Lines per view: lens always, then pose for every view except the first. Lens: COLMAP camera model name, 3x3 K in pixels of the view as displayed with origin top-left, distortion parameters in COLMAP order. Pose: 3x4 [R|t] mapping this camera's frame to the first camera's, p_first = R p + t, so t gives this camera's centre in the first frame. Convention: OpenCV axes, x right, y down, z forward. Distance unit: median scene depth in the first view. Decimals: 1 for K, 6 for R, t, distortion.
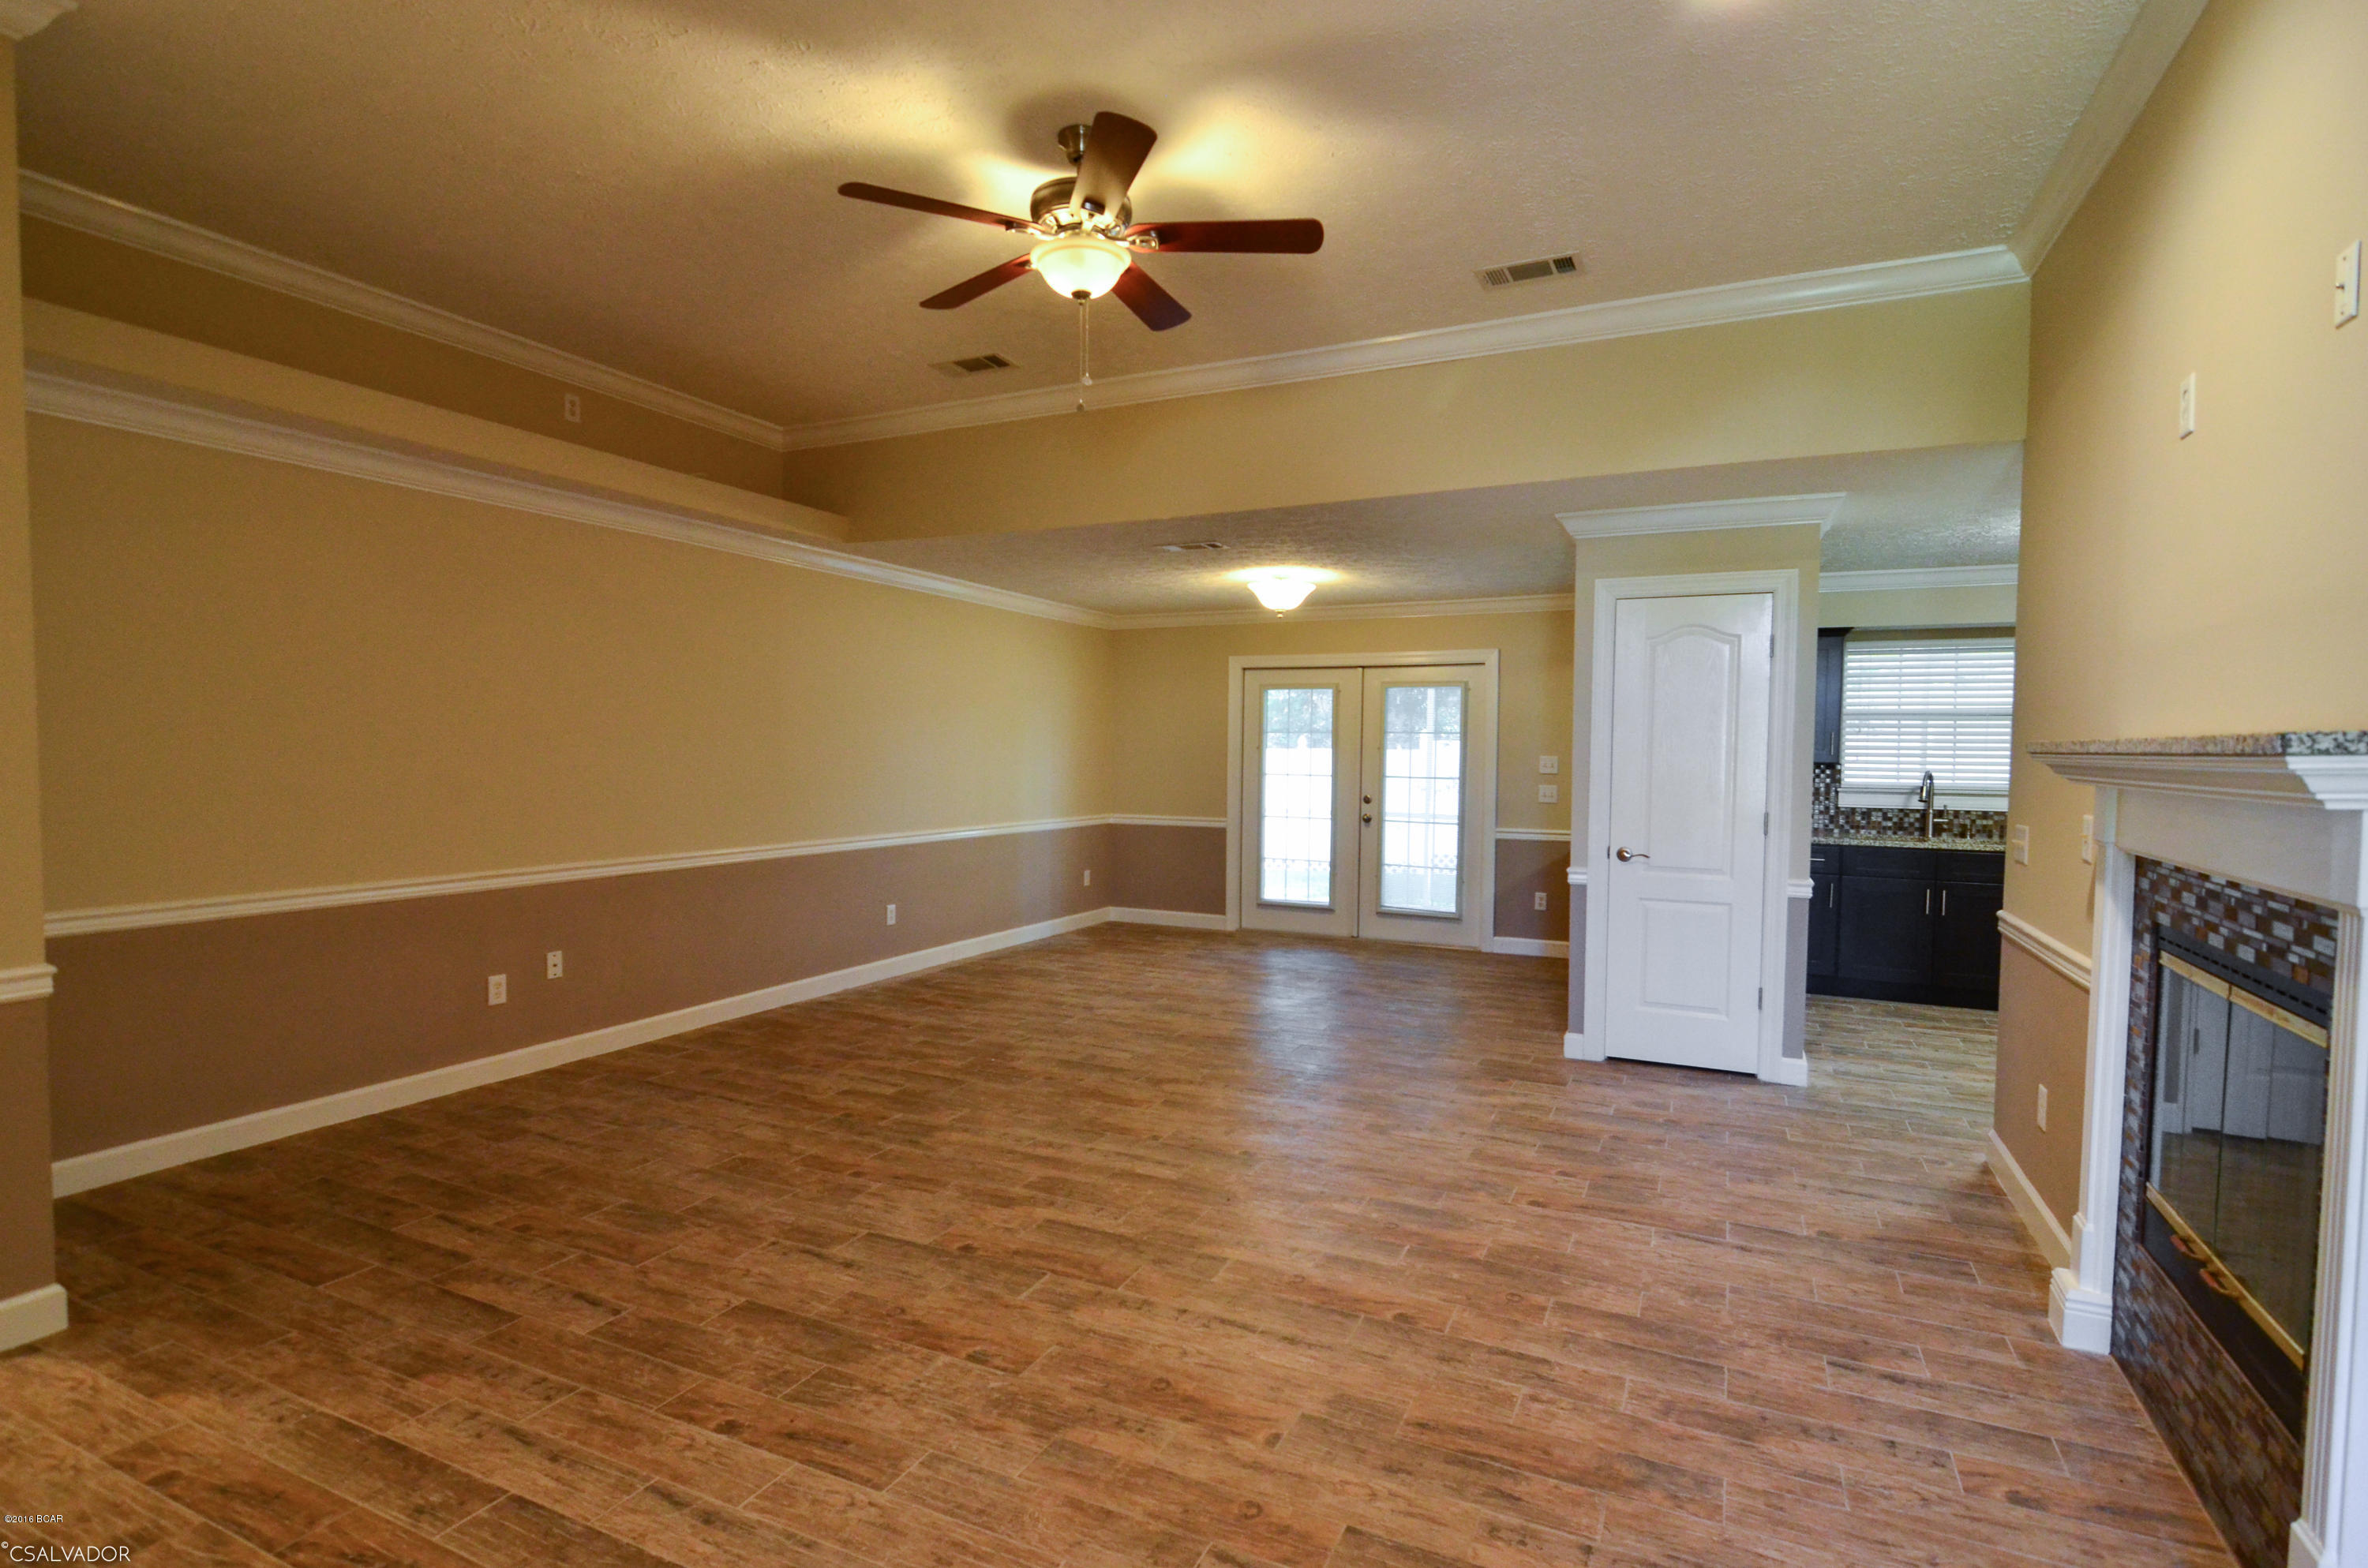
lens RADIAL K [[1172.6, 0, 1170.6], [0, 1172.6, 795.7], [0, 0, 1]] dist [0.008736, -0.010260]
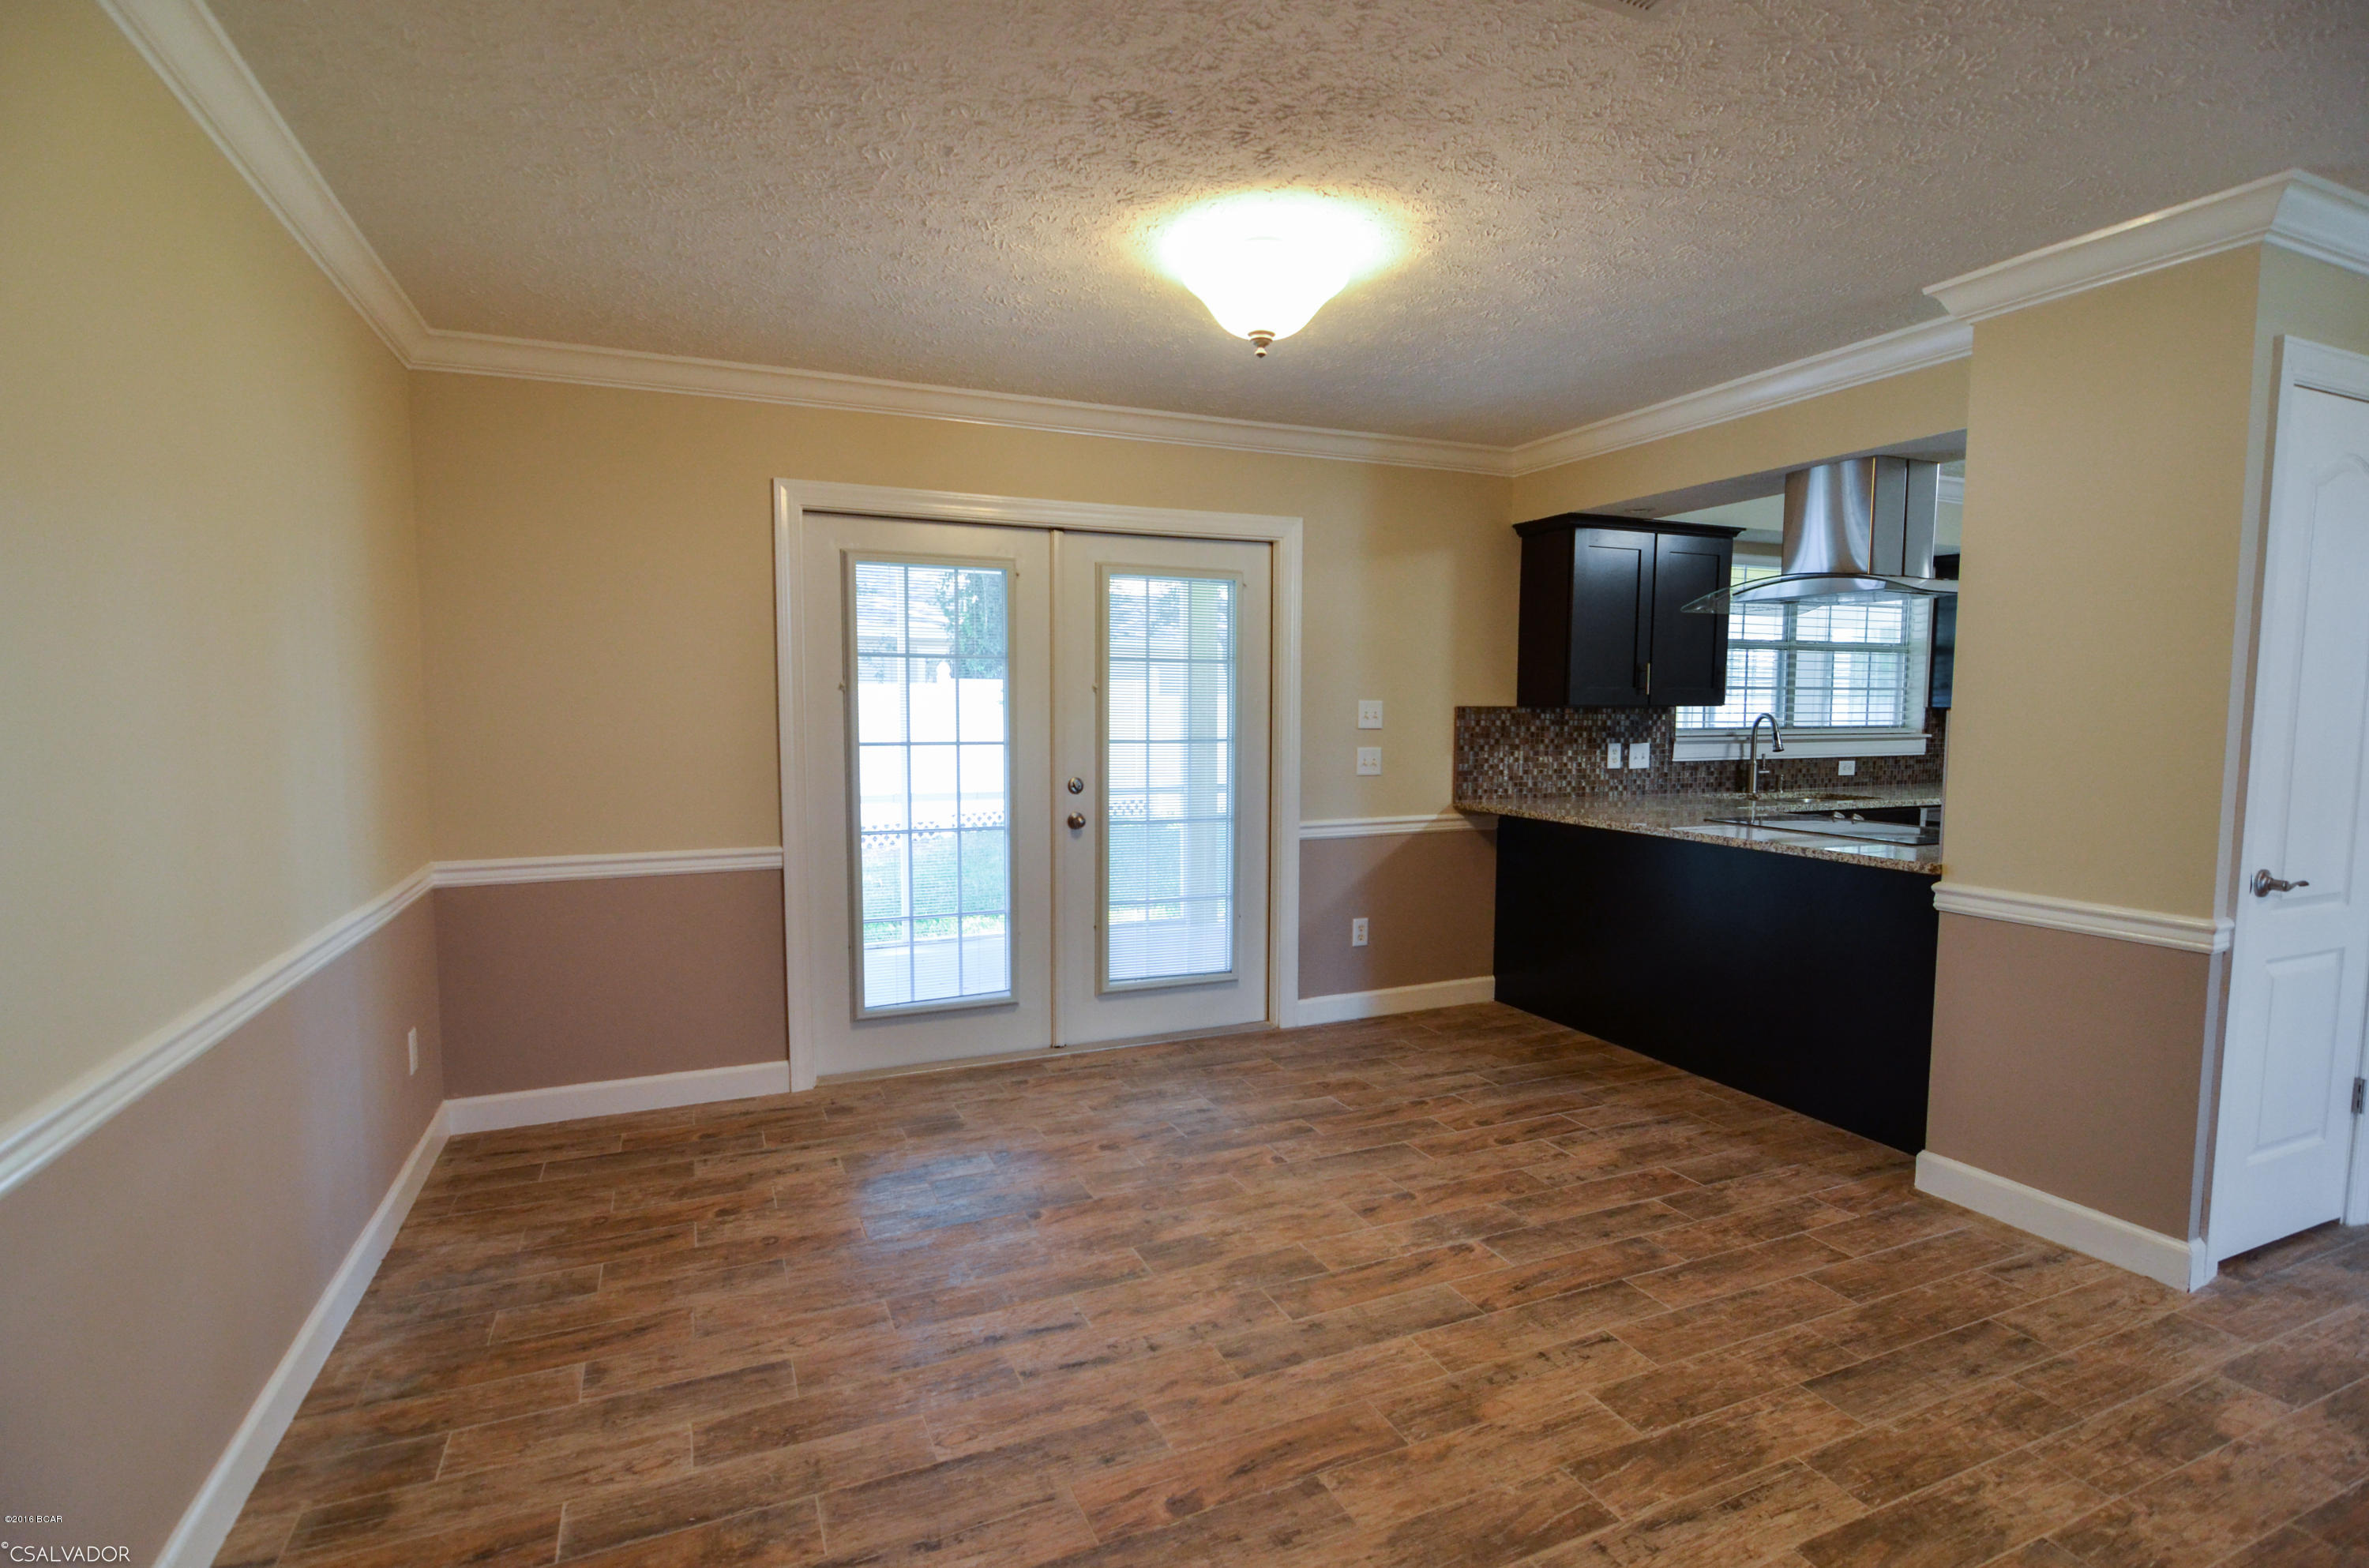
lens RADIAL K [[1139.9, 0, 1173.7], [0, 1139.9, 795.2], [0, 0, 1]] dist [0.003946, -0.007954]
pose [[0.656004, -0.070659, 0.751443, -0.375884], [0.035489, 0.997395, 0.062804, -0.046196], [-0.753923, -0.014532, 0.656802, 1.260990]]
